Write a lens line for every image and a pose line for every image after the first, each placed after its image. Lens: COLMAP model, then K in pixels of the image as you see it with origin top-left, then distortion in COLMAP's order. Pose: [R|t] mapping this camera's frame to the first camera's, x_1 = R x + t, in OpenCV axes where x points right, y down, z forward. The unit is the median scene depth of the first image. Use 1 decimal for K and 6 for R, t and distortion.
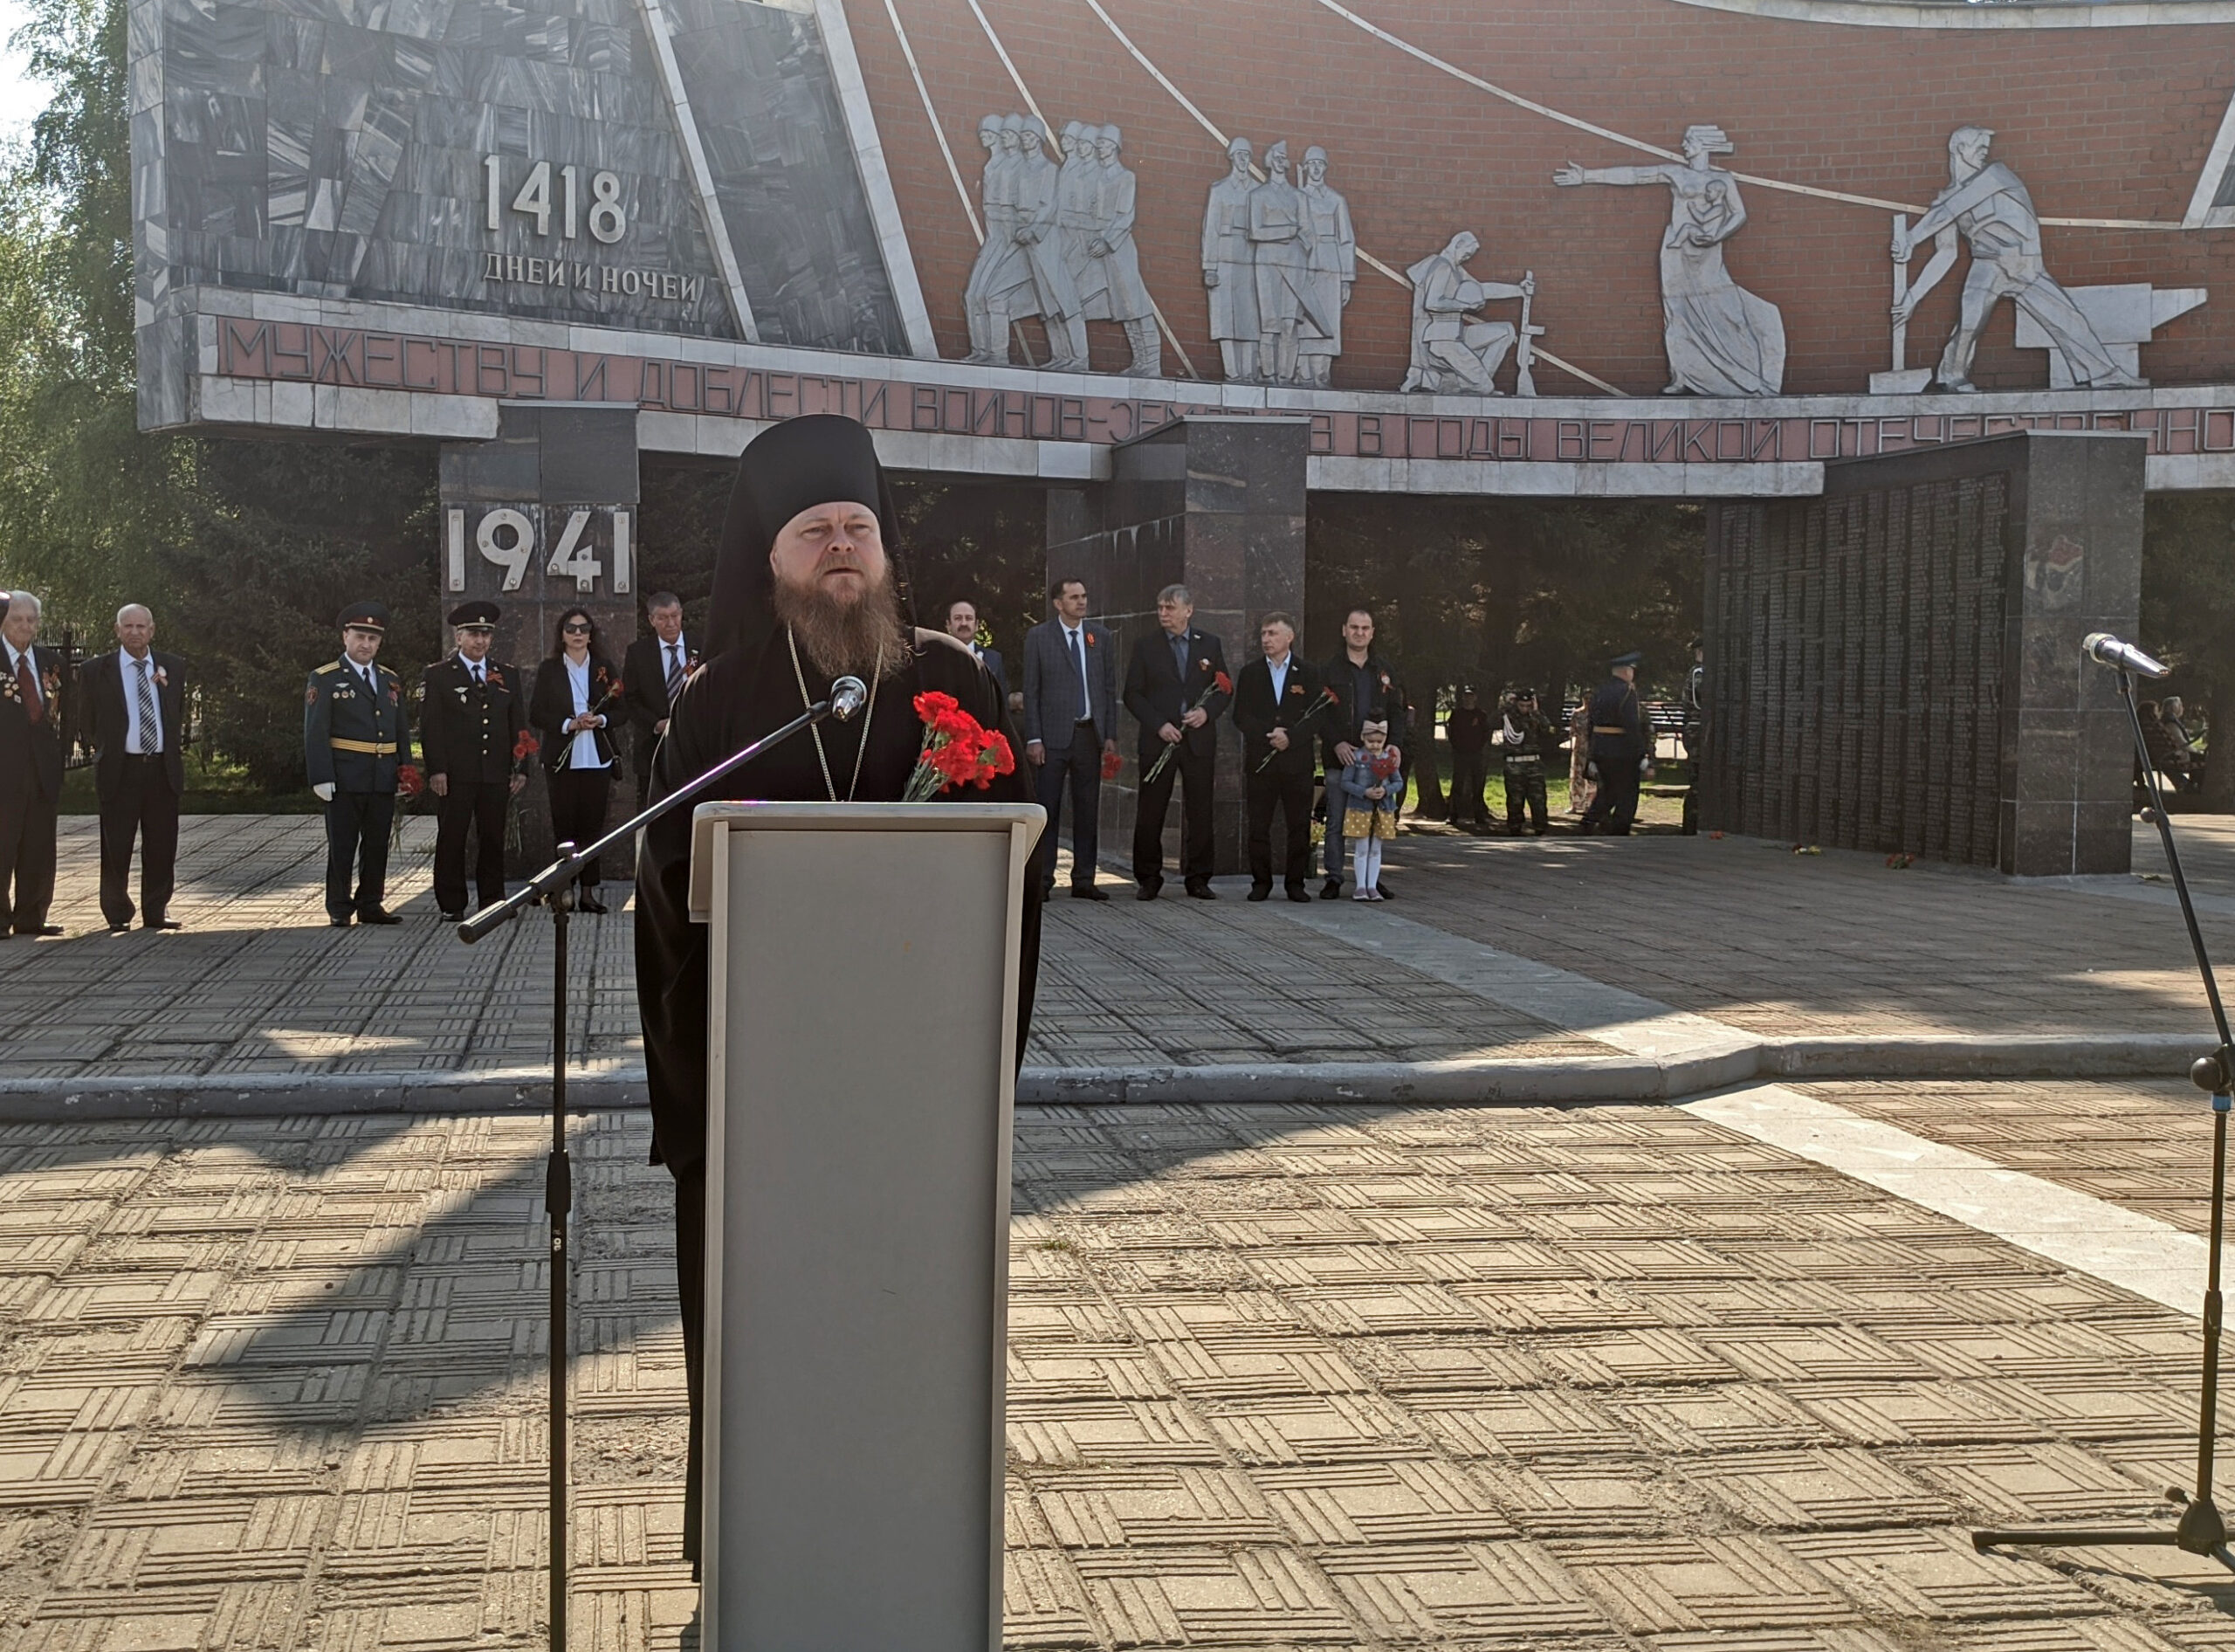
lens RADIAL K [[2454.3, 0, 933.1], [0, 2454.3, 799.1], [0, 0, 1]] dist [0.081223, -0.099338]
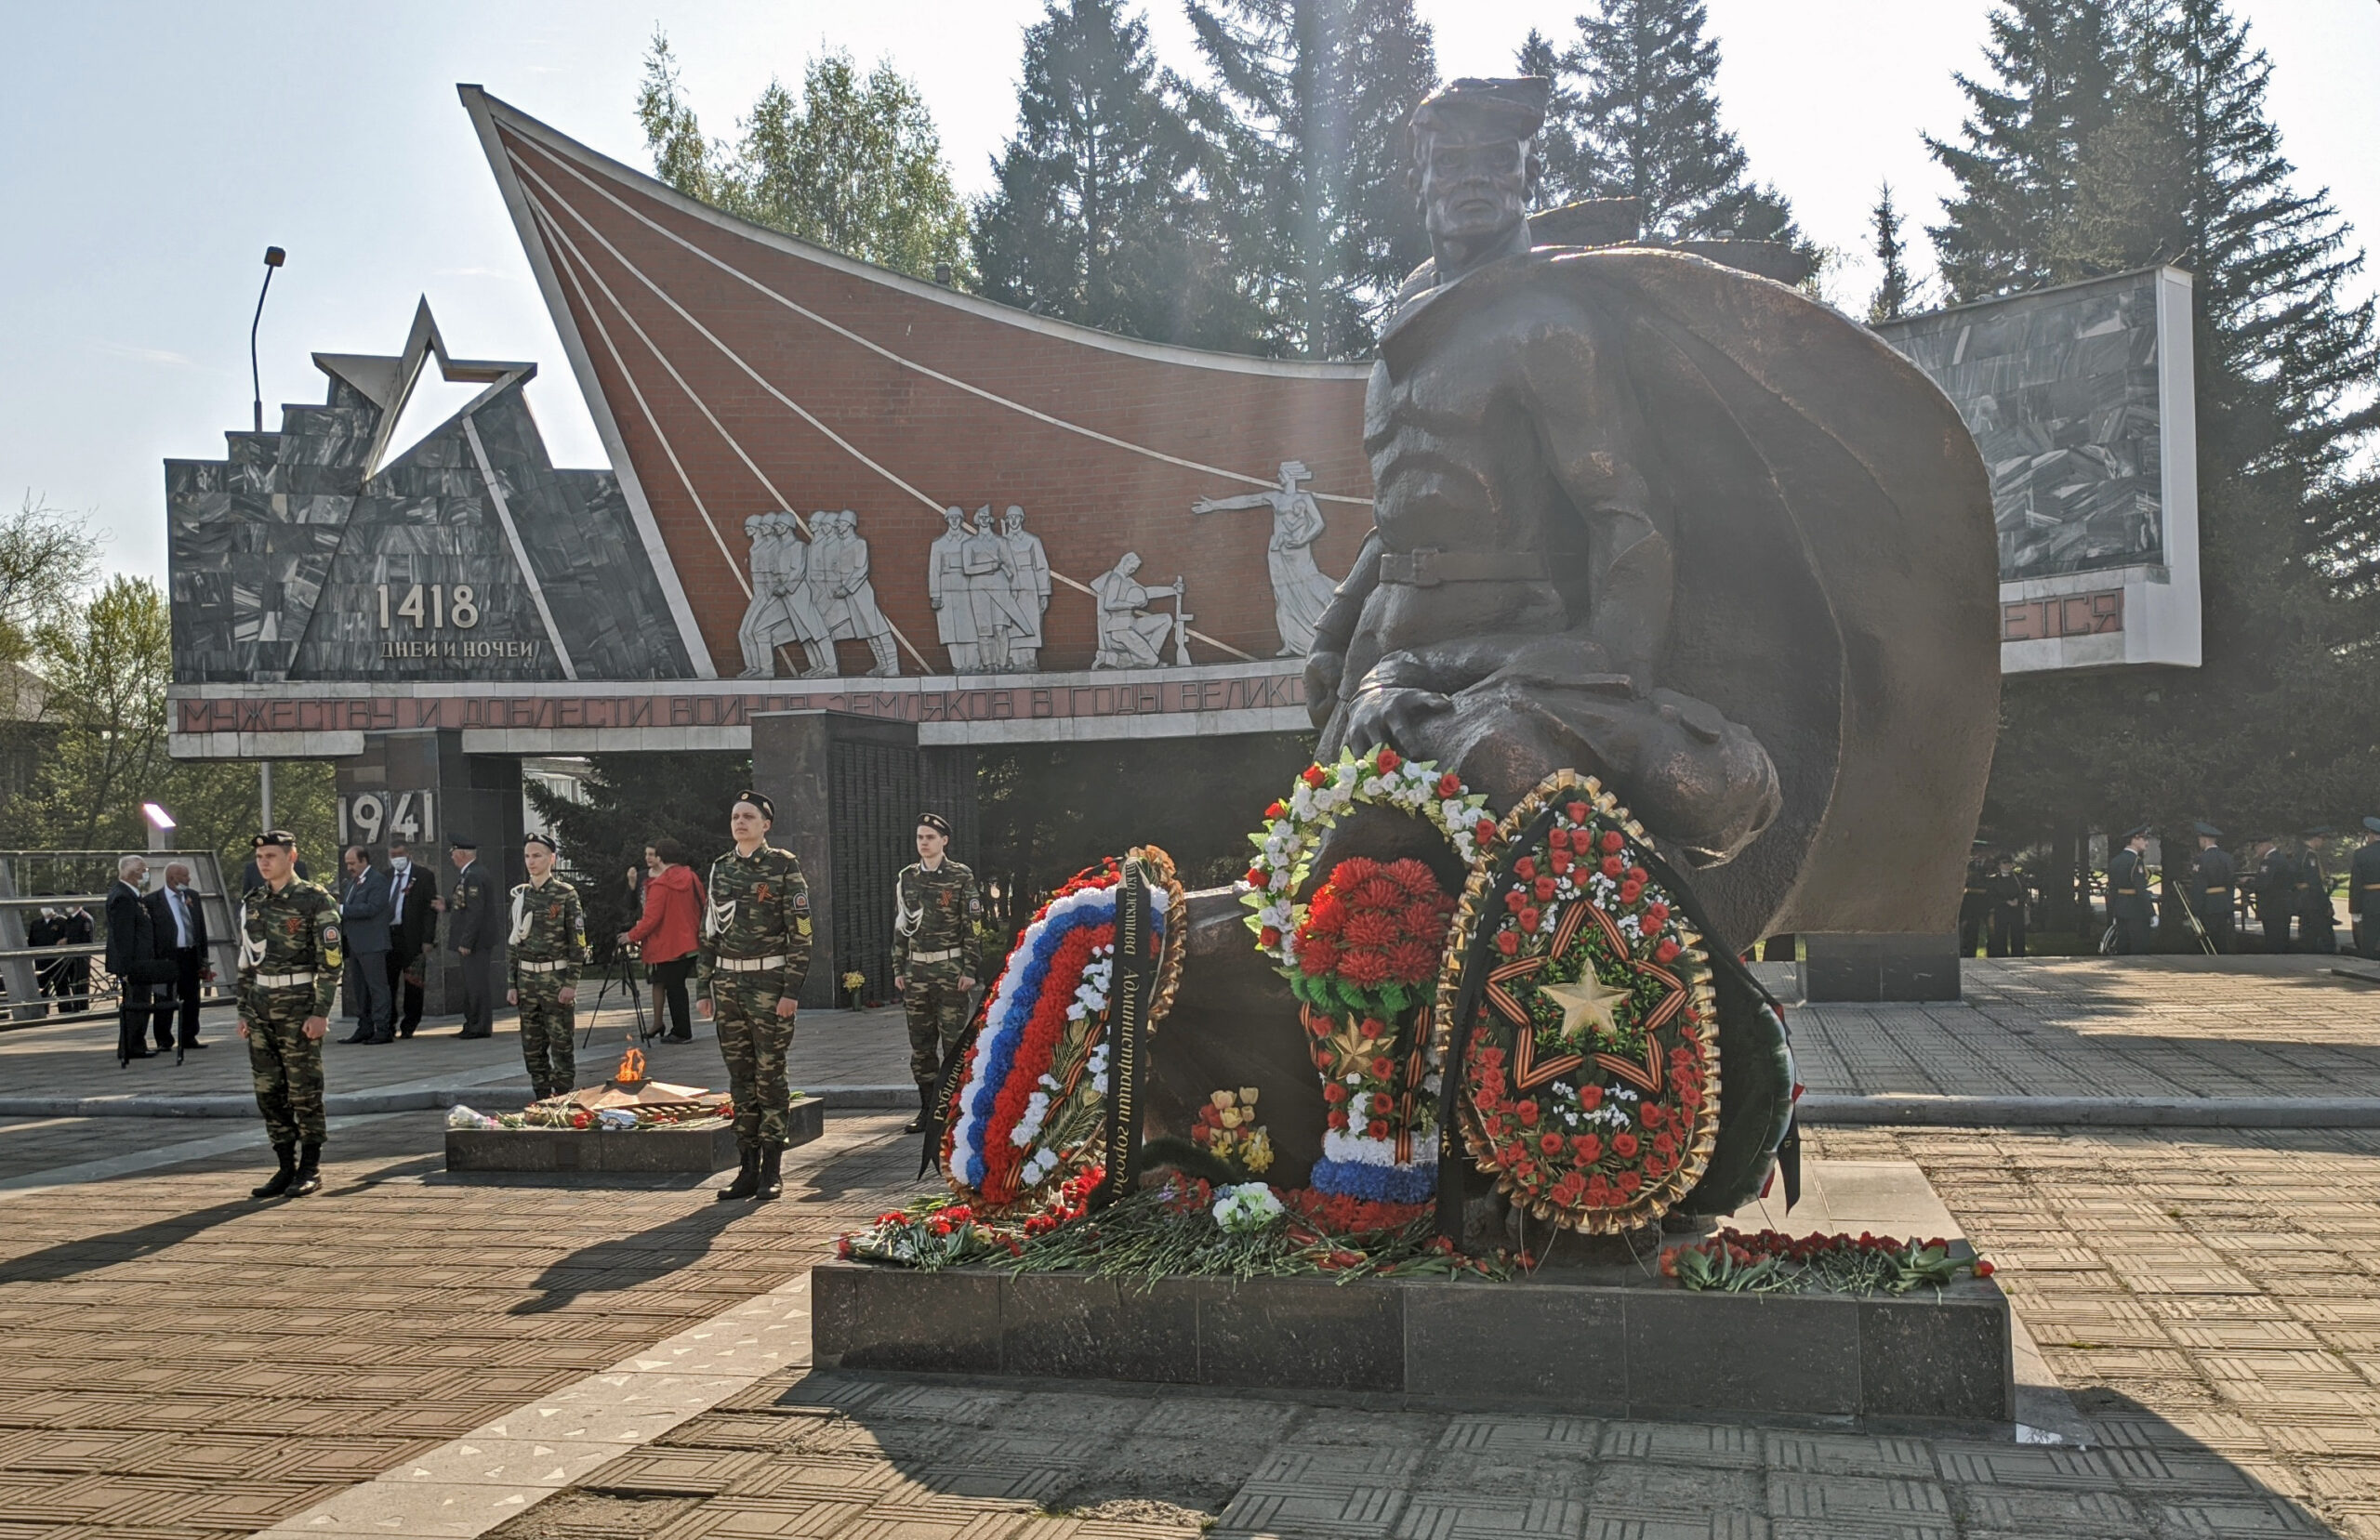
lens RADIAL K [[2203.8, 0, 1089.1], [0, 2203.8, 840.5], [0, 0, 1]] dist [0.084170, -0.088937]
pose [[0.921629, -0.038515, -0.386156, 0.722550], [0.015739, 0.997954, -0.061971, 0.012089], [0.387753, 0.051037, 0.920349, -0.167980]]
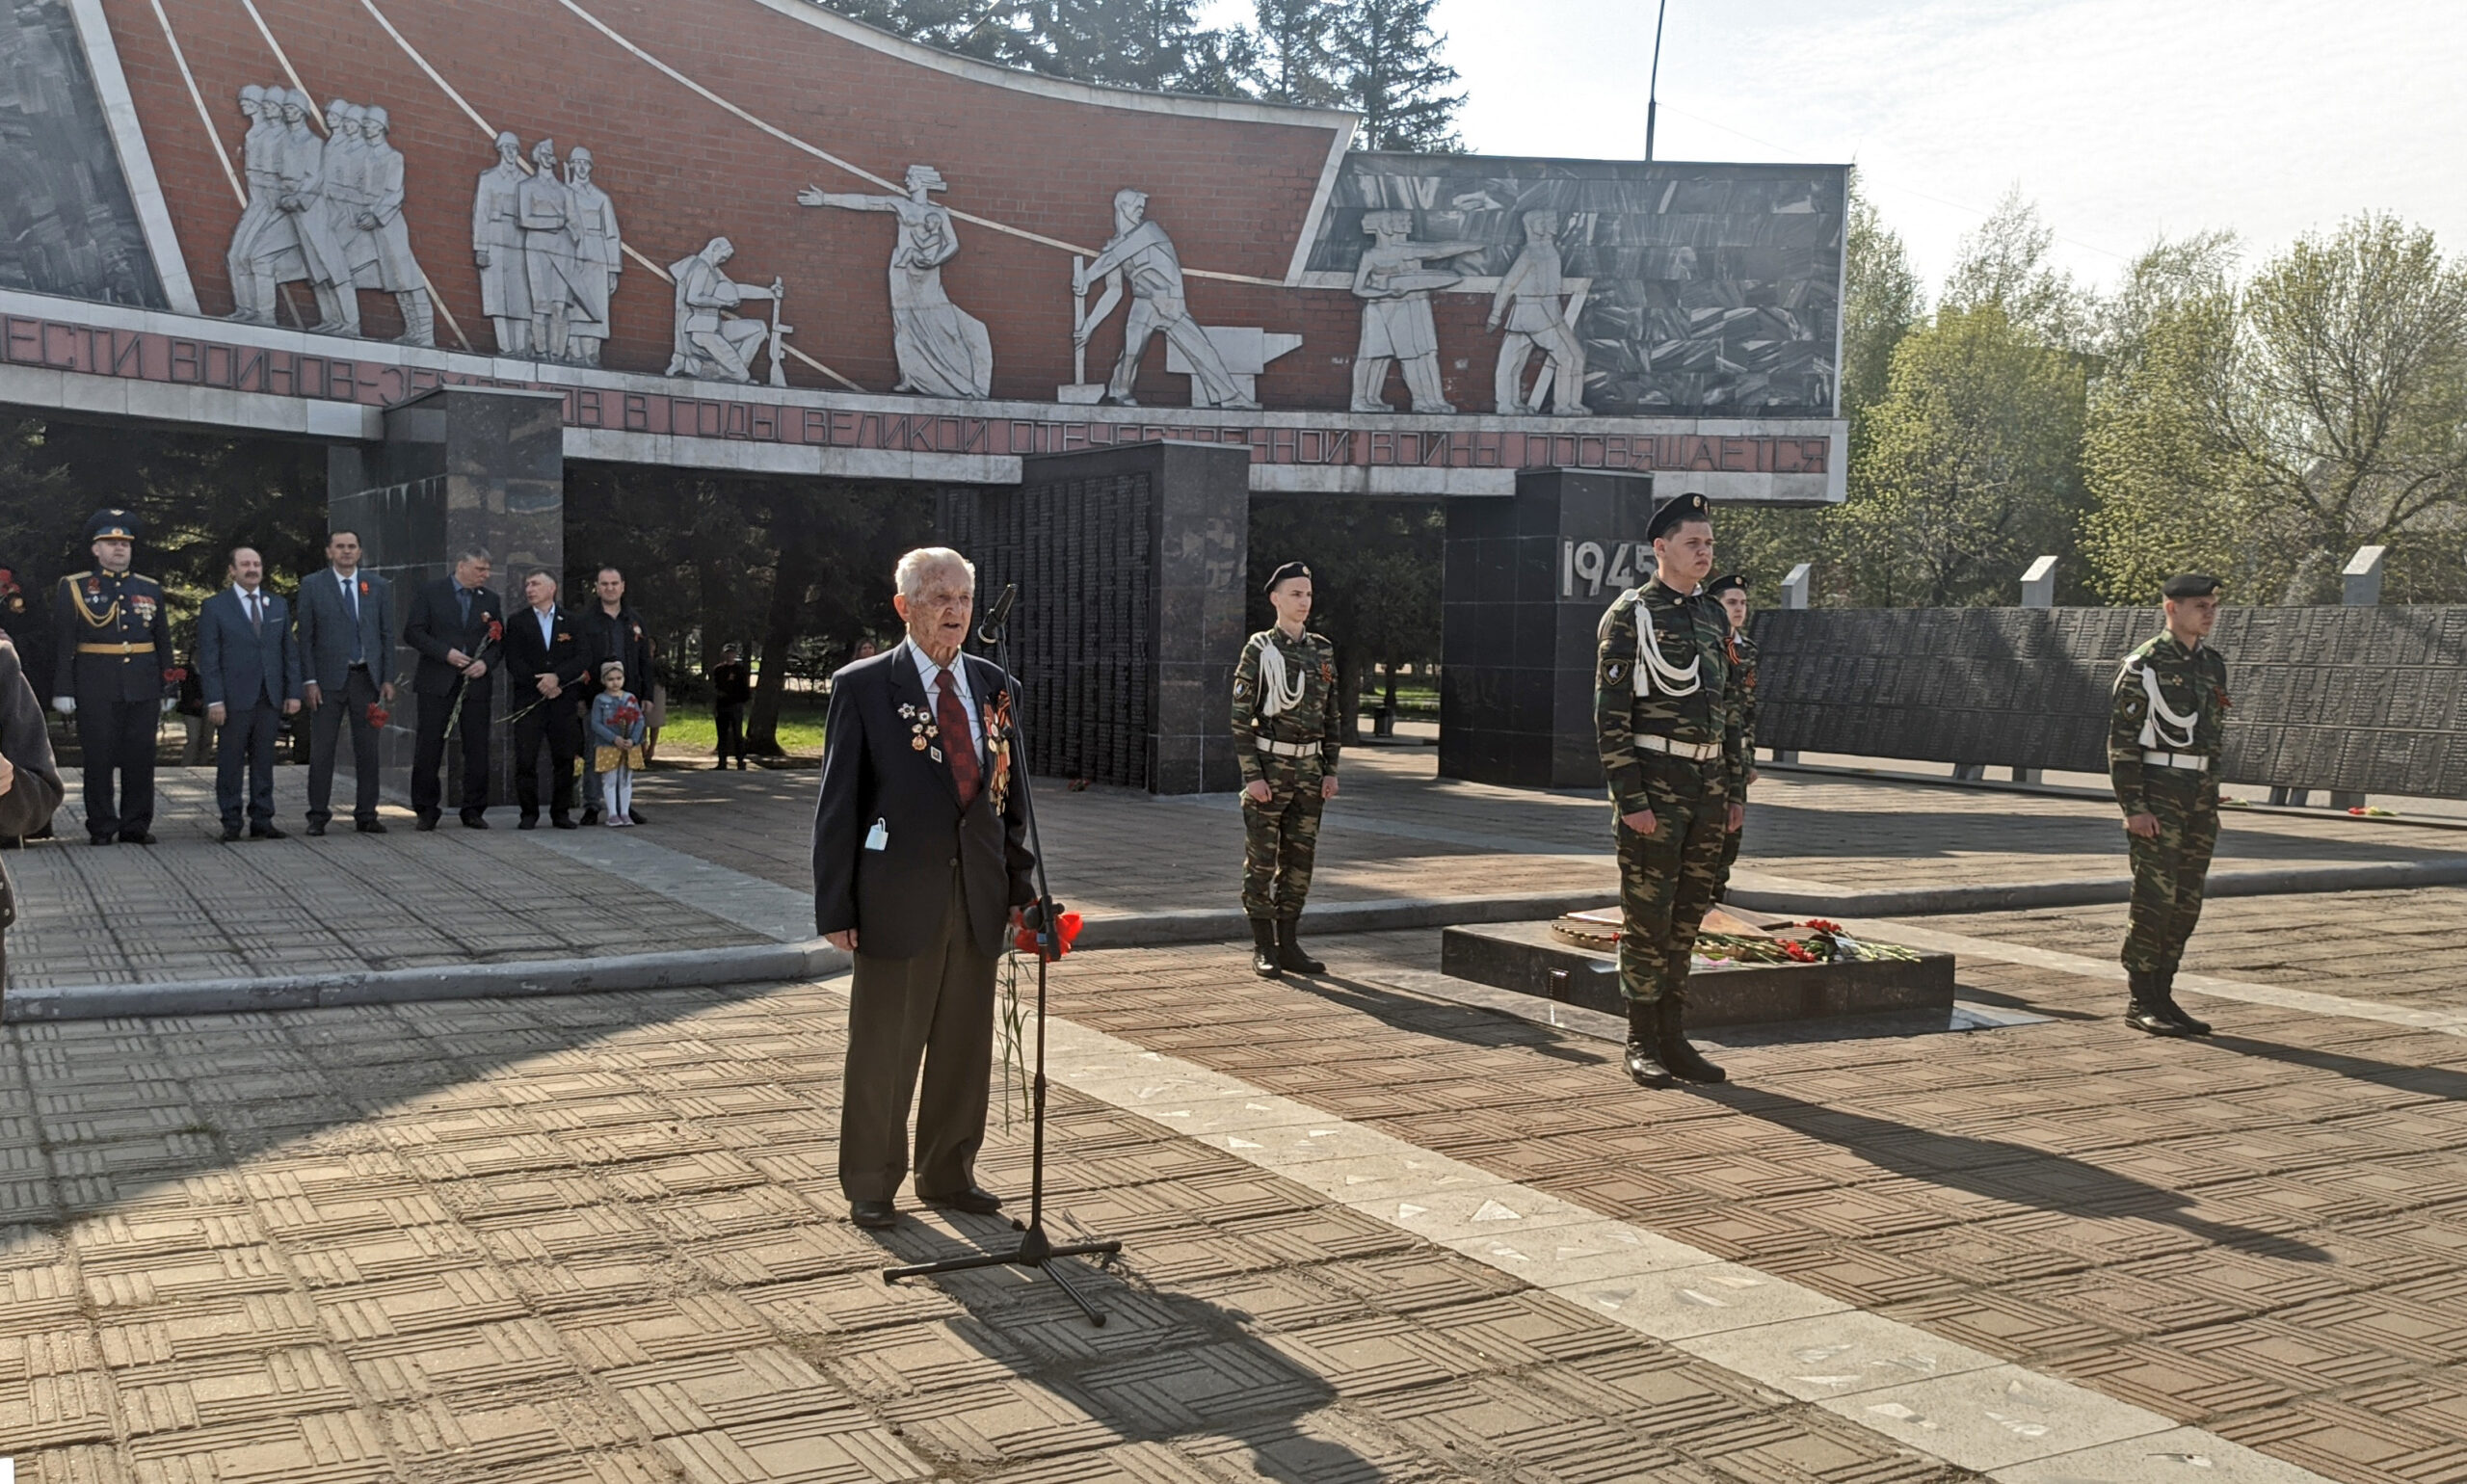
lens RADIAL K [[2213.7, 0, 1224.5], [0, 2213.7, 774.8], [0, 0, 1]] dist [0.073137, -0.087768]
pose [[0.921709, -0.012113, 0.387694, 0.030662], [0.006375, 0.999850, 0.016082, 0.002612], [-0.387831, -0.012351, 0.921648, -0.039921]]
